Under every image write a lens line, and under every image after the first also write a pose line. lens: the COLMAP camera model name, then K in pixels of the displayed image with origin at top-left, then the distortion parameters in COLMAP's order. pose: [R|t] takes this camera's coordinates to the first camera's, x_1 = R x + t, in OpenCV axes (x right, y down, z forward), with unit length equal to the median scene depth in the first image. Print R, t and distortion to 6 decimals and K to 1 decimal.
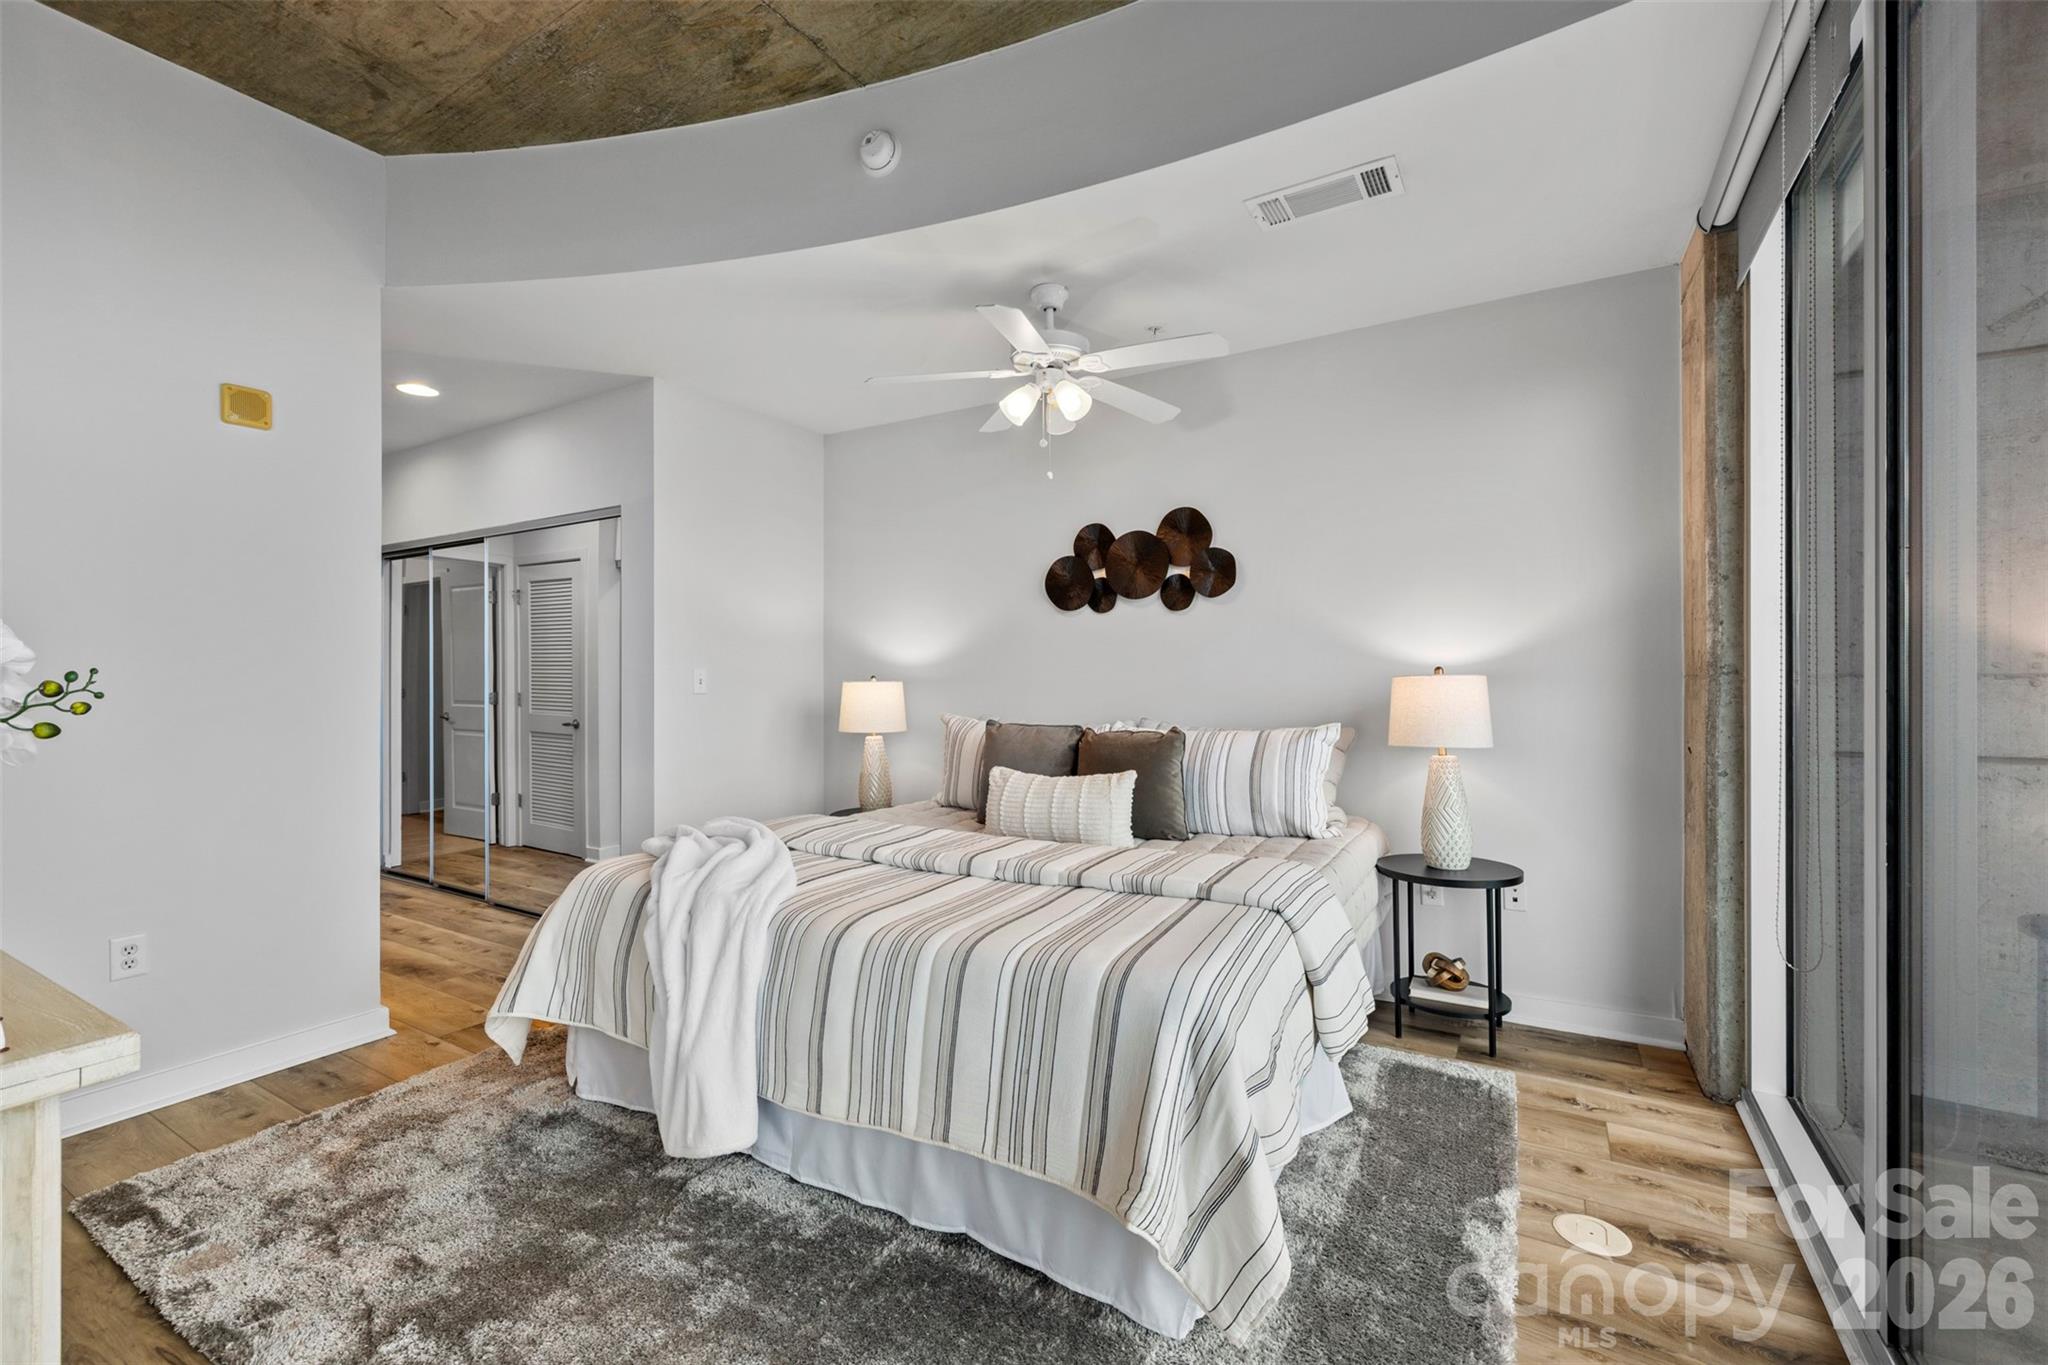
lens RADIAL K [[871.9, 0, 1029.1], [0, 871.9, 668.7], [0, 0, 1]] dist [0.000319, 0.000452]
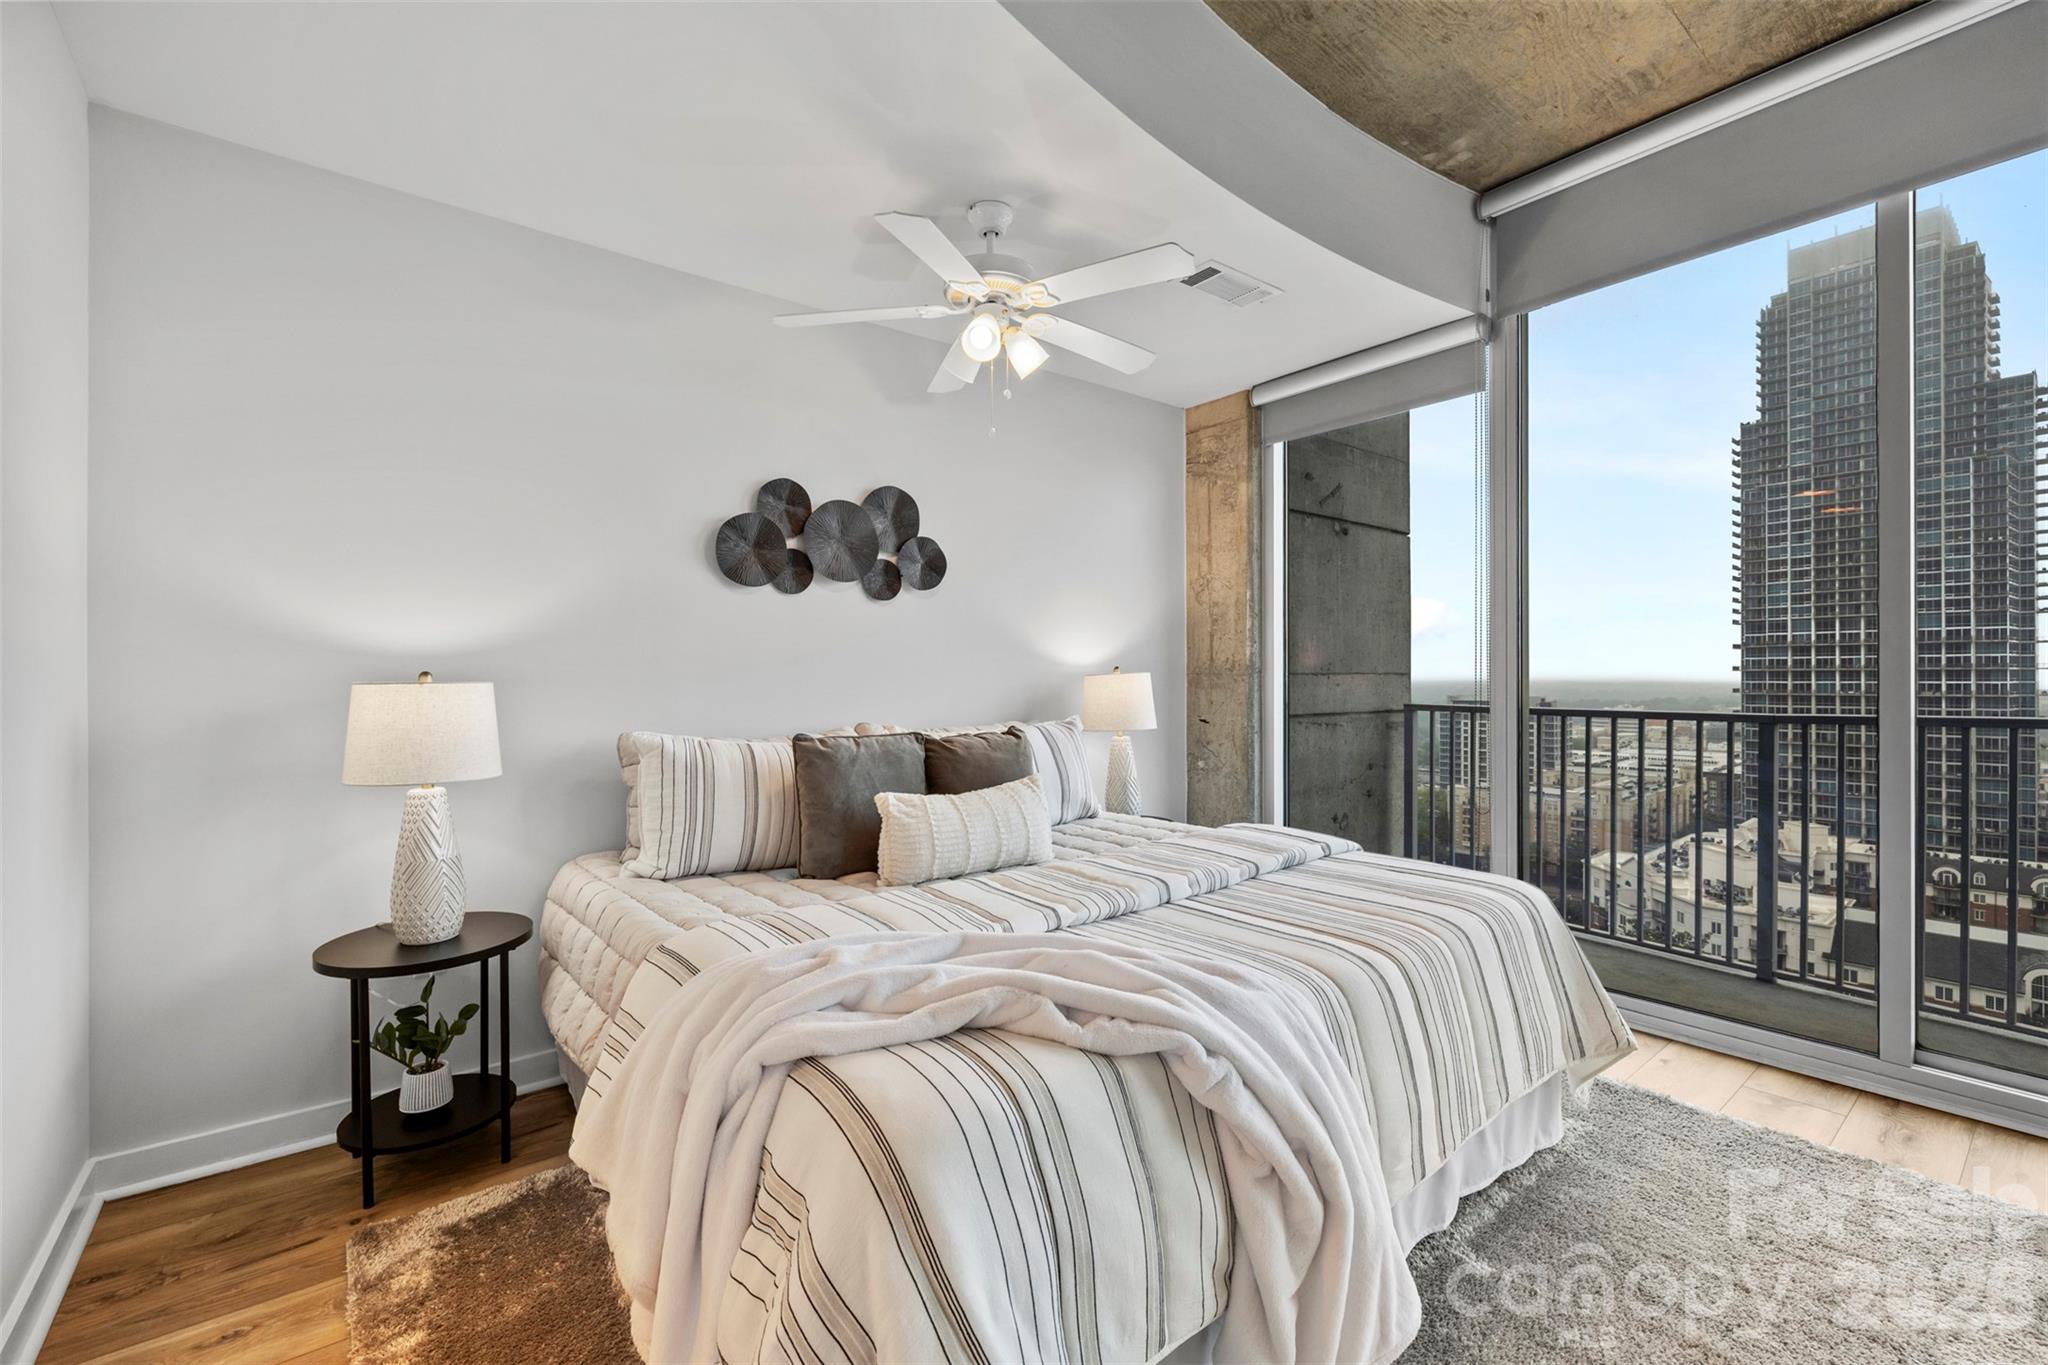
lens RADIAL K [[859.2, 0, 1028.8], [0, 859.2, 678.0], [0, 0, 1]] dist [0.000059, -0.000057]
pose [[0.358179, 0.000758, 0.933653, -0.638559], [-0.003432, 0.999994, 0.000505, 0.012368], [-0.933647, -0.003385, 0.358179, 0.585719]]
